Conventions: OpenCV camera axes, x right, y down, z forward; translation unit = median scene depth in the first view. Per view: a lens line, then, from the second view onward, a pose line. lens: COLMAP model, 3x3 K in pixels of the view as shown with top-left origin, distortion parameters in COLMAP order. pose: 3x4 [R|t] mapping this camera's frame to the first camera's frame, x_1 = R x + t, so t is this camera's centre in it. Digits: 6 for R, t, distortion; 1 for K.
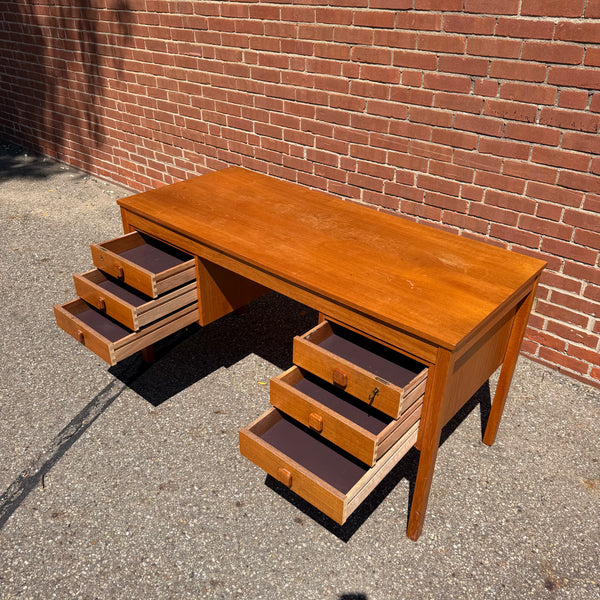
lens RADIAL K [[558.8, 0, 301.2], [0, 558.8, 301.0], [0, 0, 1]] dist [0.133022, -0.297327]
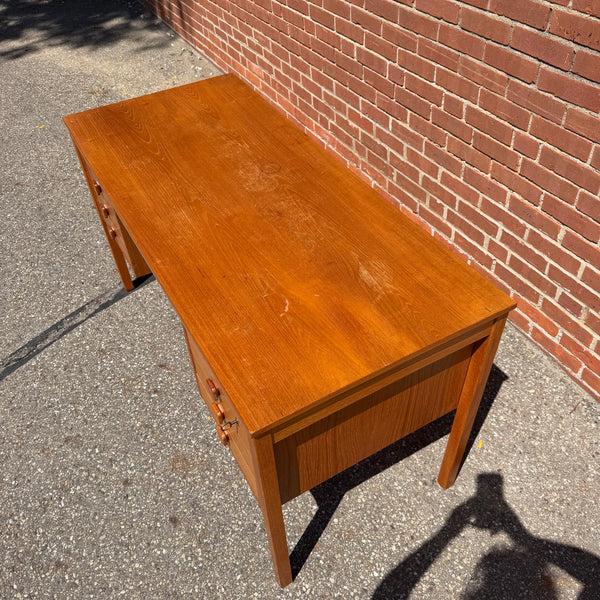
lens RADIAL K [[568.4, 0, 300.0], [0, 568.4, 300.0], [0, 0, 1]] dist [0.001520, -0.024102]
pose [[0.938076, 0.194226, -0.286860, 0.285834], [-0.121692, 0.960030, 0.252059, -0.153978], [0.324351, -0.201542, 0.924217, 0.227698]]
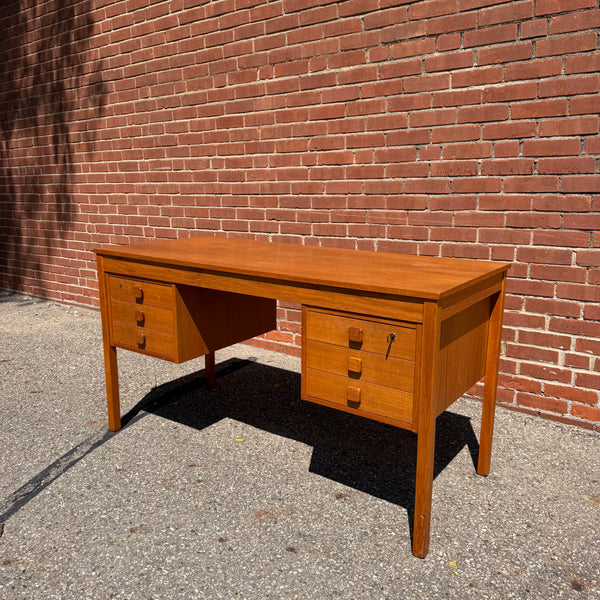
lens RADIAL K [[558.2, 0, 299.2], [0, 558.2, 301.3], [0, 0, 1]] dist [0.137102, -0.280153]
pose [[0.995993, -0.039138, 0.080419, -0.036437], [0.061948, 0.950436, -0.304687, 0.220557], [-0.064508, 0.308447, 0.949052, 0.028784]]
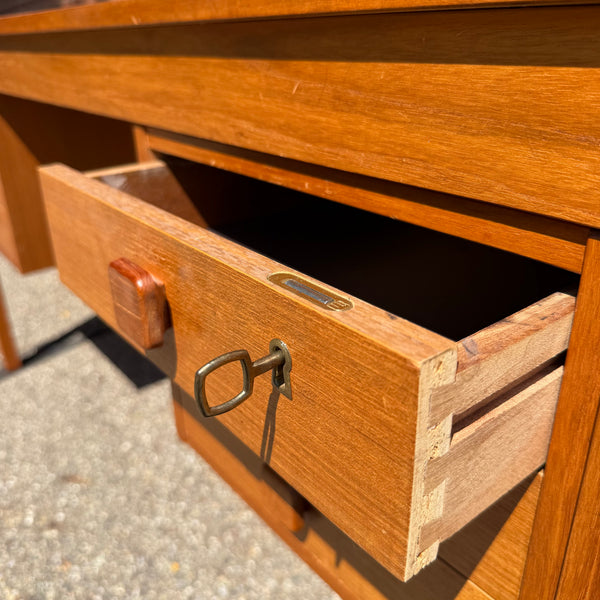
lens RADIAL K [[607.5, 0, 300.0], [0, 607.5, 300.0], [0, 0, 1]] dist [0.009340, -0.111650]
pose [[0.981002, 0.040381, -0.189748, 0.114276], [-0.058452, 0.994168, -0.090624, 0.083001], [0.184982, 0.099993, 0.977642, 0.511952]]
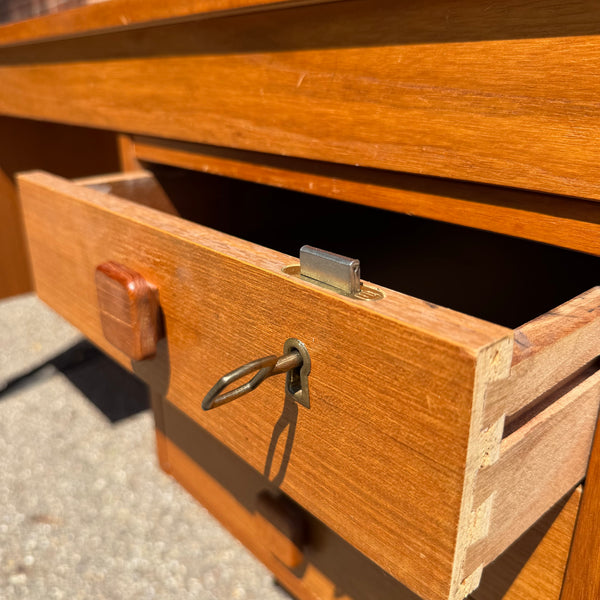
lens RADIAL K [[607.4, 0, 300.0], [0, 607.4, 300.0], [0, 0, 1]] dist [-0.041993, -0.010274]
pose [[0.988925, 0.024599, -0.146361, 0.104465], [-0.047582, 0.986663, -0.155667, 0.089398], [0.140580, 0.160907, 0.976906, 0.524085]]
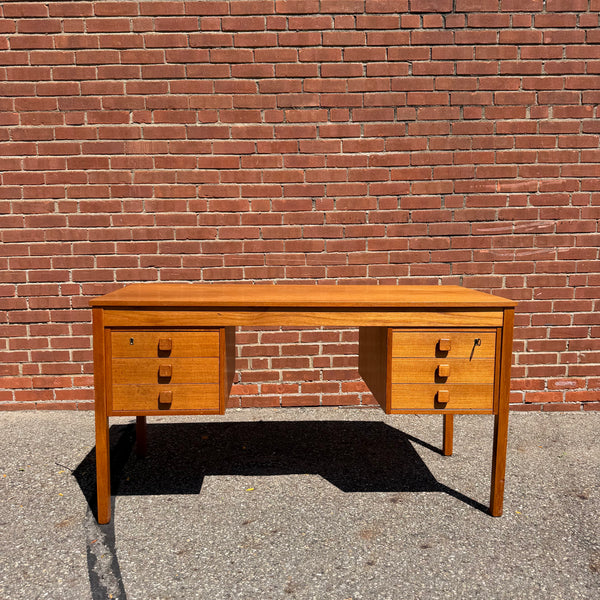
lens RADIAL K [[551.0, 0, 297.5], [0, 551.0, 298.9], [0, 0, 1]] dist [0.180487, -0.398760]
pose [[0.729509, -0.096393, 0.677145, -0.593140], [0.357254, 0.897938, -0.257056, 0.132006], [-0.583256, 0.429437, 0.689490, 0.210488]]
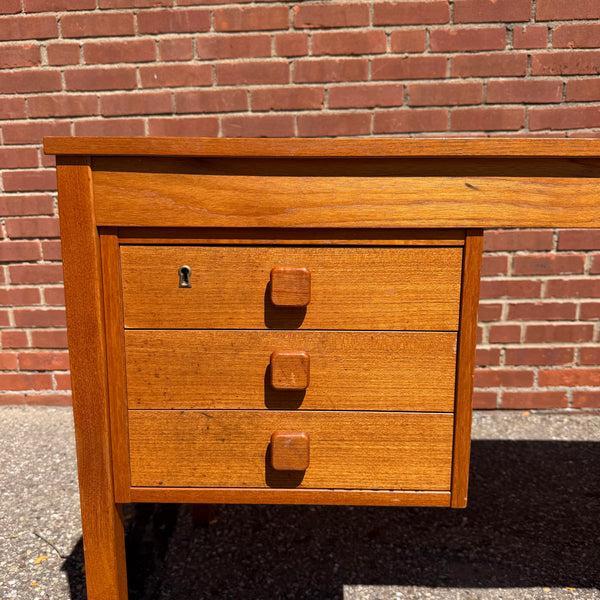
lens RADIAL K [[568.4, 0, 300.0], [0, 568.4, 300.0], [0, 0, 1]] dist [0.001520, -0.024102]
pose [[0.773984, -0.137390, 0.618120, -0.357283], [0.337931, 0.915163, -0.219728, -0.014830], [-0.535492, 0.378948, 0.754749, 0.693095]]
